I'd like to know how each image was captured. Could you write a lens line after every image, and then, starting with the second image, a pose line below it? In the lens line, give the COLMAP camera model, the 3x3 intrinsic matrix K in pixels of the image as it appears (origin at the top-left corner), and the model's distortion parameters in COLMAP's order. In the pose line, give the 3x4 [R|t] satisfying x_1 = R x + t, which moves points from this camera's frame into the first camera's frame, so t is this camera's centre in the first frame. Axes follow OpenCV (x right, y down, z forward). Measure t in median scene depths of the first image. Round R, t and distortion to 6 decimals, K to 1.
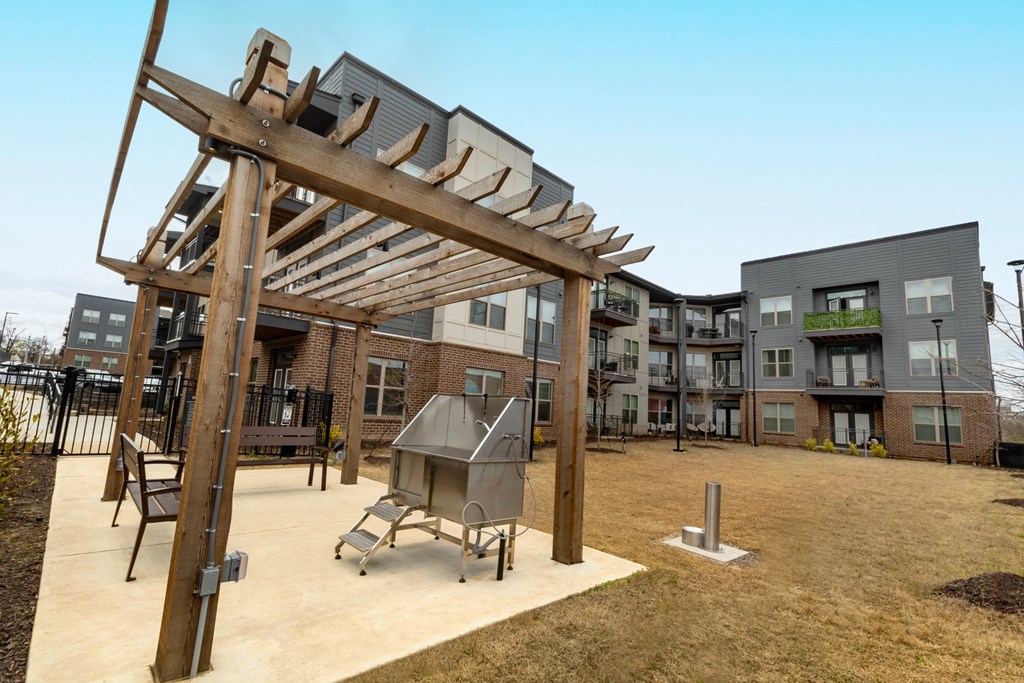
lens RADIAL K [[471.6, 0, 512.0], [0, 471.6, 341.5], [0, 0, 1]] dist [0.000655, -0.000456]
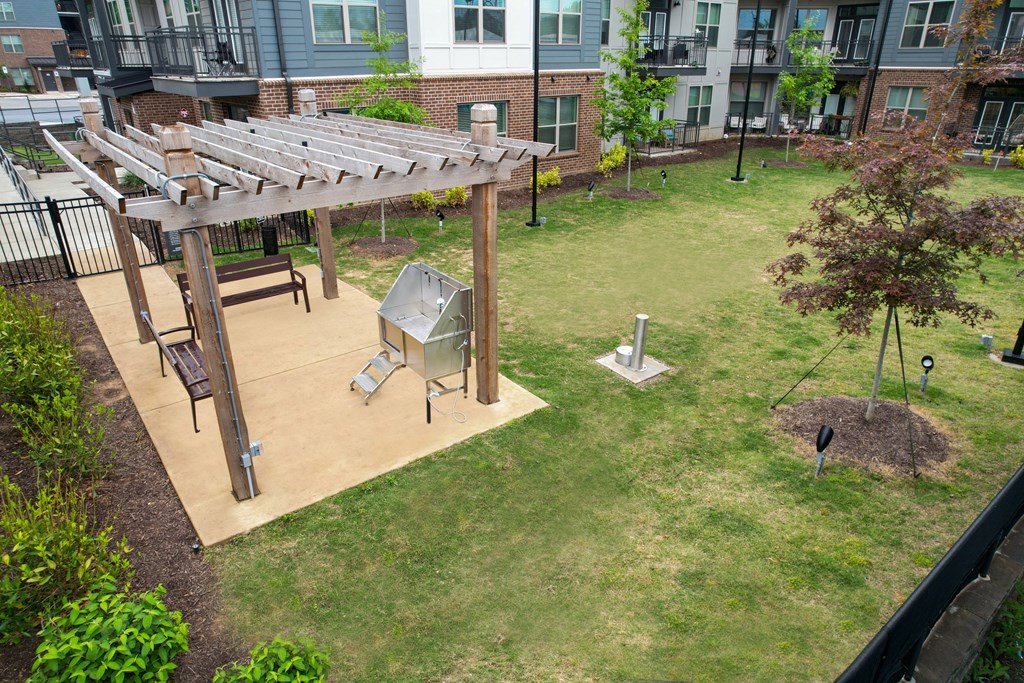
lens RADIAL K [[651.3, 0, 512.0], [0, 651.3, 341.5], [0, 0, 1]] dist [-0.070829, 0.062022]
pose [[0.994056, -0.016271, -0.107645, 0.106947], [0.071212, 0.845082, 0.529872, -0.179170], [0.082347, -0.534389, 0.841218, -0.126845]]
